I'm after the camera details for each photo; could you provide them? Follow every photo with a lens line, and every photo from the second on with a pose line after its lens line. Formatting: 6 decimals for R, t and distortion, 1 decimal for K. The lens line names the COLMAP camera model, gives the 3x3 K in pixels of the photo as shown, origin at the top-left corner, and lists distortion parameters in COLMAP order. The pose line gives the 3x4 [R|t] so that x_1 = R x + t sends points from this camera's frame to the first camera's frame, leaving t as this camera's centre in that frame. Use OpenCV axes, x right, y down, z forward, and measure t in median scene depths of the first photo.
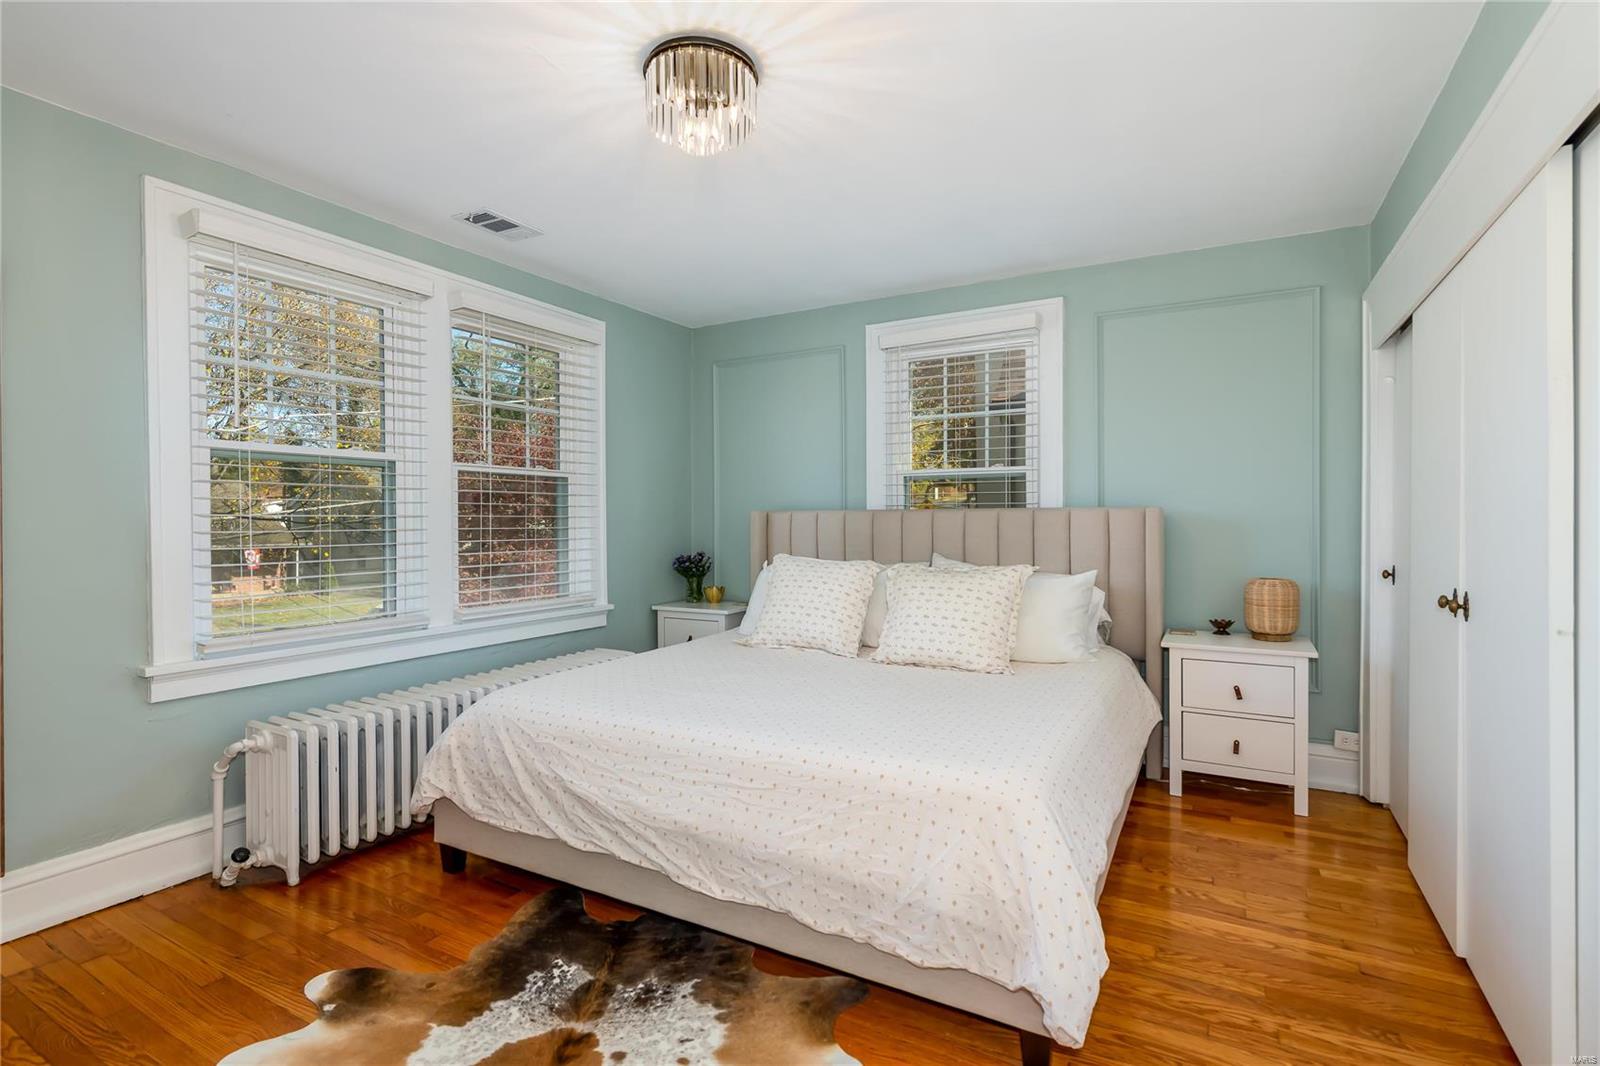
lens RADIAL K [[759.7, 0, 811.6], [0, 759.7, 530.4], [0, 0, 1]] dist [0.008872, -0.001993]
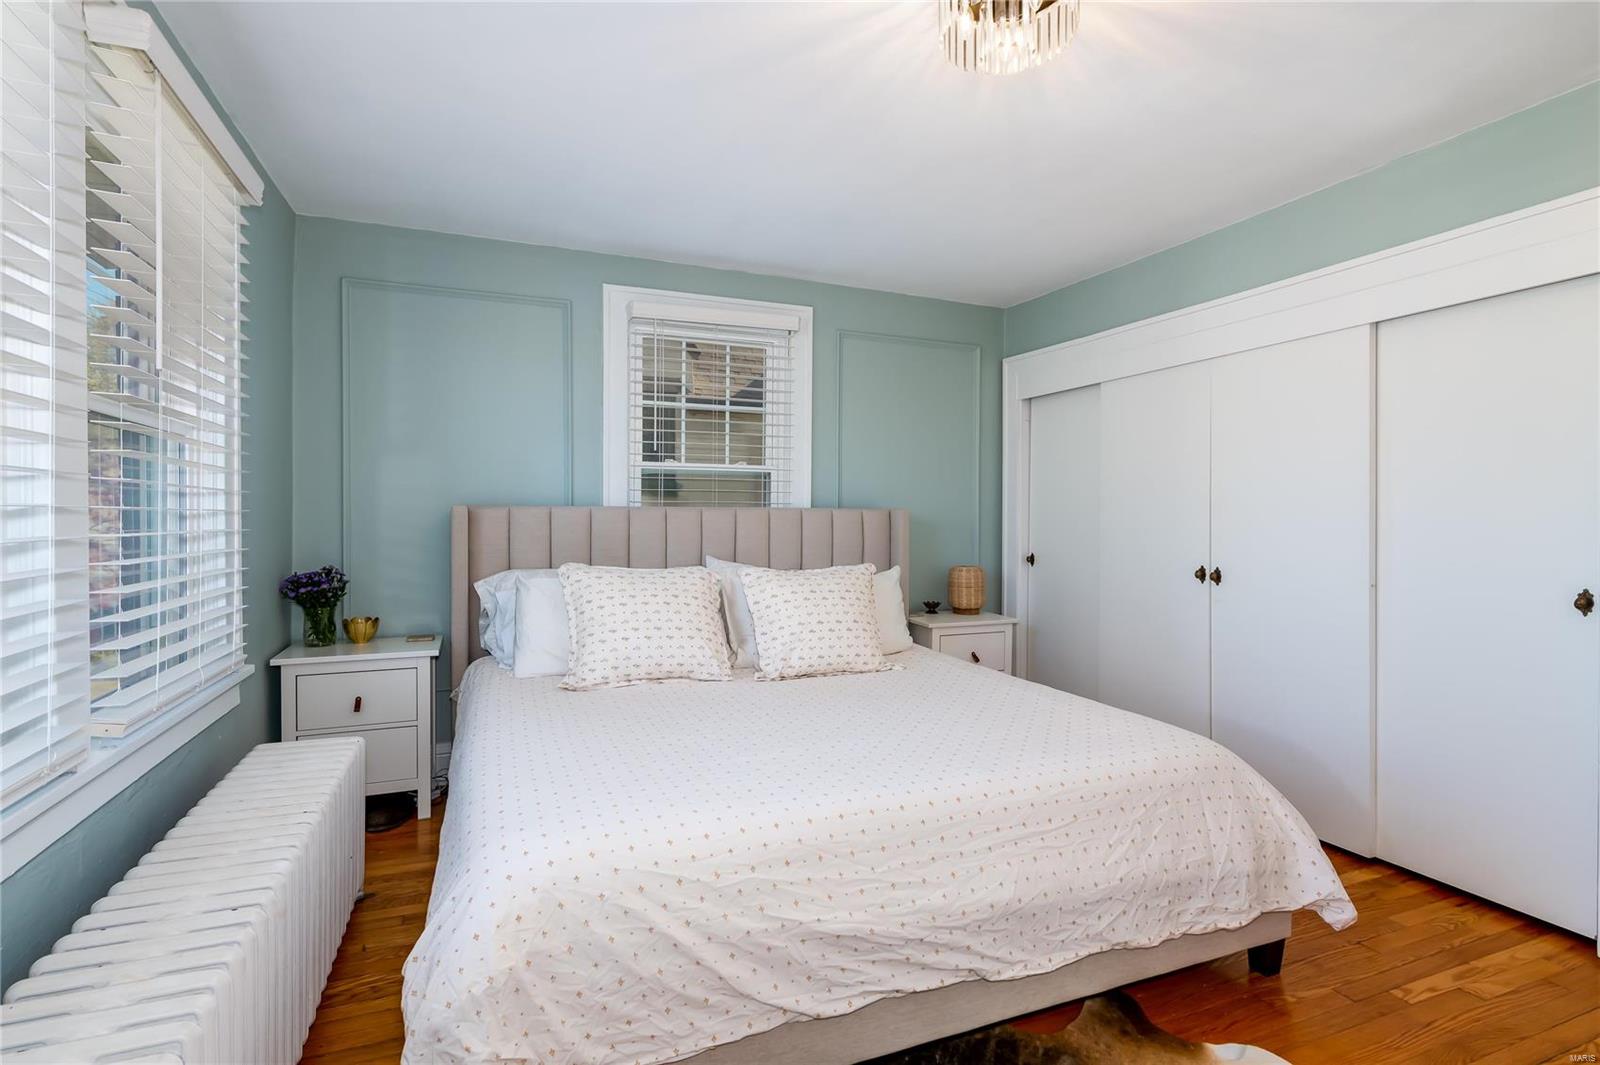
lens RADIAL K [[759.7, 0, 802.3], [0, 759.7, 523.4], [0, 0, 1]] dist [0.008872, -0.001993]
pose [[0.630498, -0.002448, 0.776187, -0.544042], [0.004413, 0.999990, -0.000430, -0.008485], [-0.776179, 0.003696, 0.630502, 0.386667]]
